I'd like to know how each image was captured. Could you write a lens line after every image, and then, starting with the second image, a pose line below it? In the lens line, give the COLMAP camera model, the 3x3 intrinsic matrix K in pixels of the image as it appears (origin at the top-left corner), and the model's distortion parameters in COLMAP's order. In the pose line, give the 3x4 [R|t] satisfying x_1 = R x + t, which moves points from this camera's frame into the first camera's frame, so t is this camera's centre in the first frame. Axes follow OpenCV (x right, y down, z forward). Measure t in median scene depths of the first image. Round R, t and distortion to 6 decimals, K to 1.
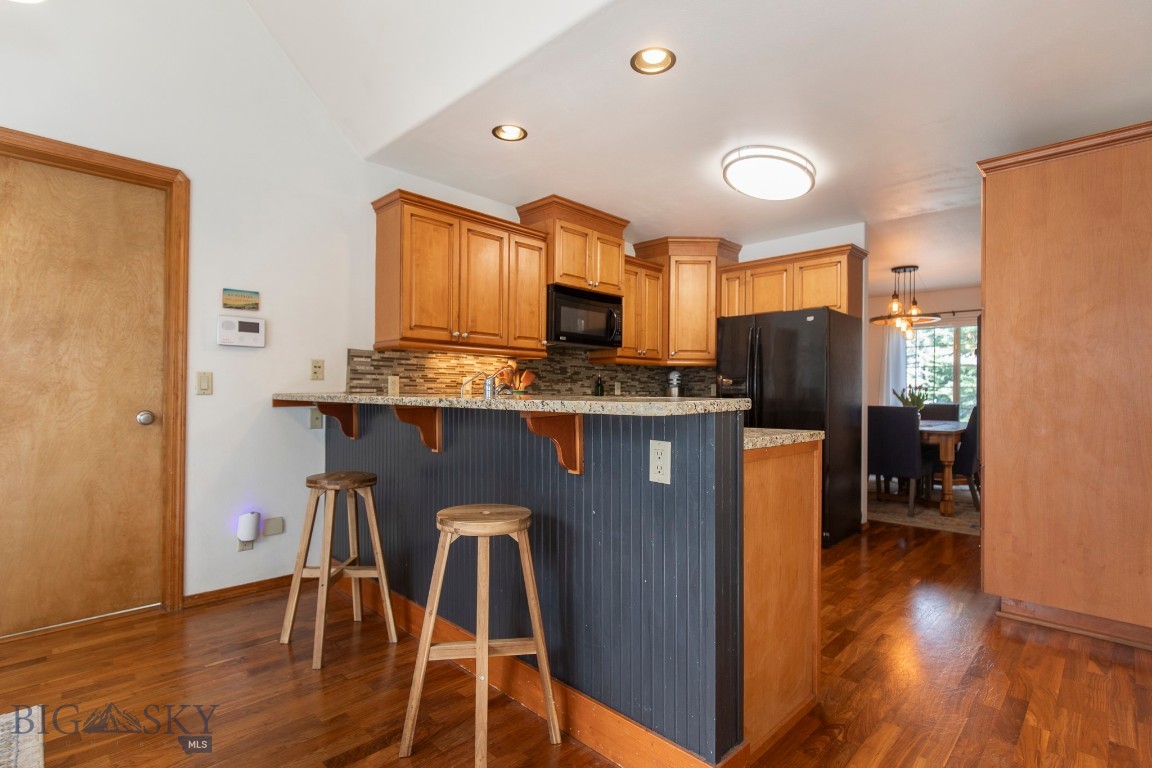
lens RADIAL K [[558.9, 0, 575.1], [0, 558.9, 384.2], [0, 0, 1]] dist [-0.000019, 0.000433]
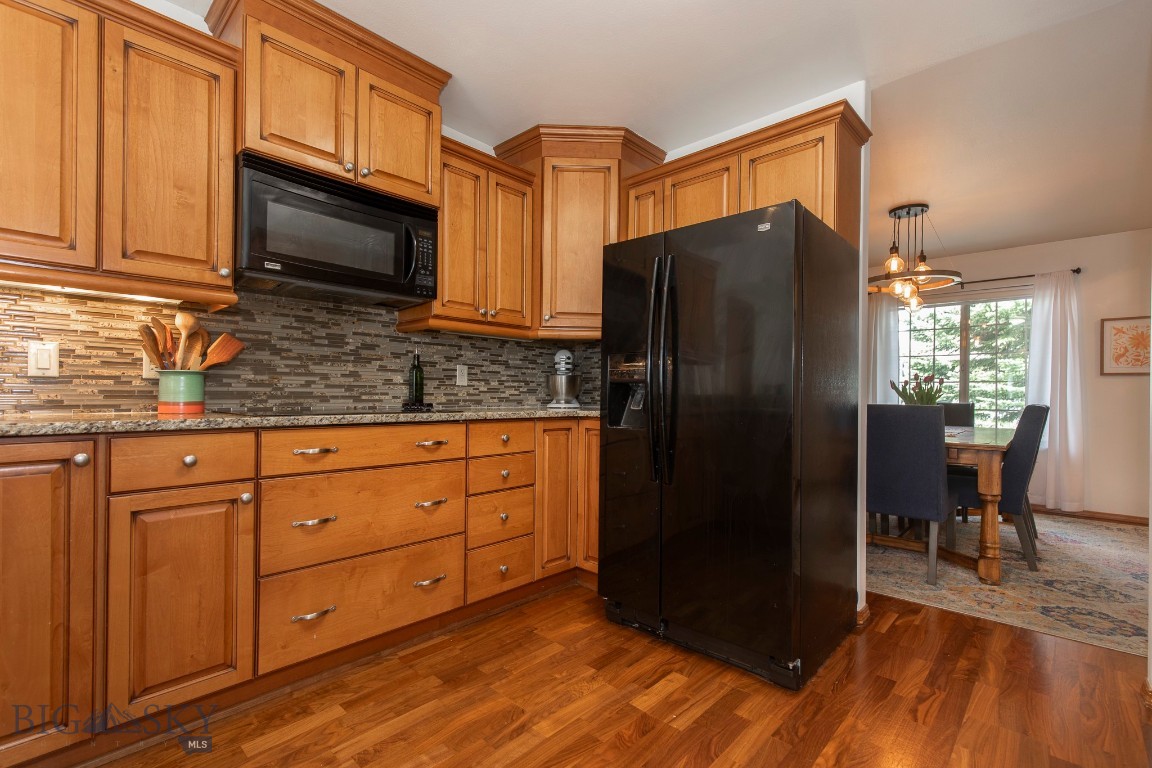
lens RADIAL K [[519.1, 0, 577.7], [0, 519.1, 387.6], [0, 0, 1]] dist [0.015565, -0.000374]
pose [[0.999712, 0.002734, 0.023836, 0.194941], [-0.002806, 0.999992, 0.002976, 0.019551], [-0.023828, -0.003042, 0.999711, 0.430889]]
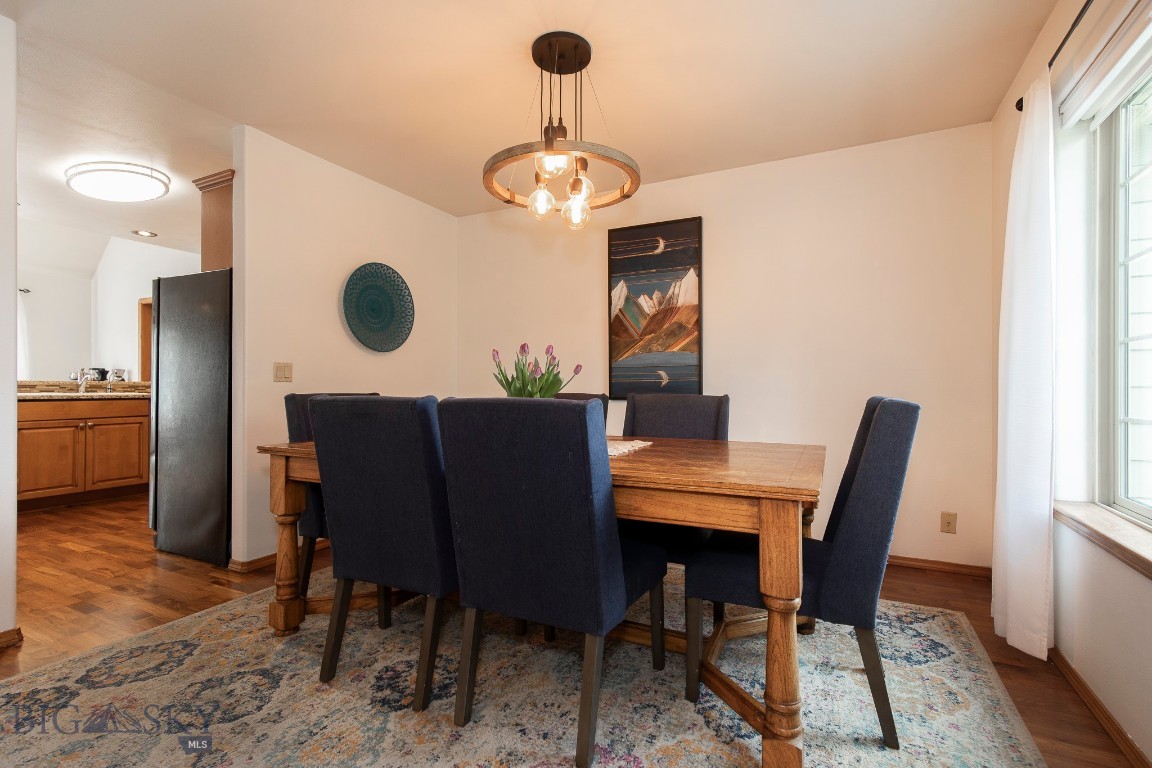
lens RADIAL K [[519.1, 0, 578.7], [0, 519.1, 387.7], [0, 0, 1]] dist [0.015565, -0.000374]
pose [[0.304306, -0.009856, -0.952523, 1.160616], [0.008140, 0.999937, -0.007746, 0.037227], [0.952539, -0.005397, 0.304368, 1.102451]]
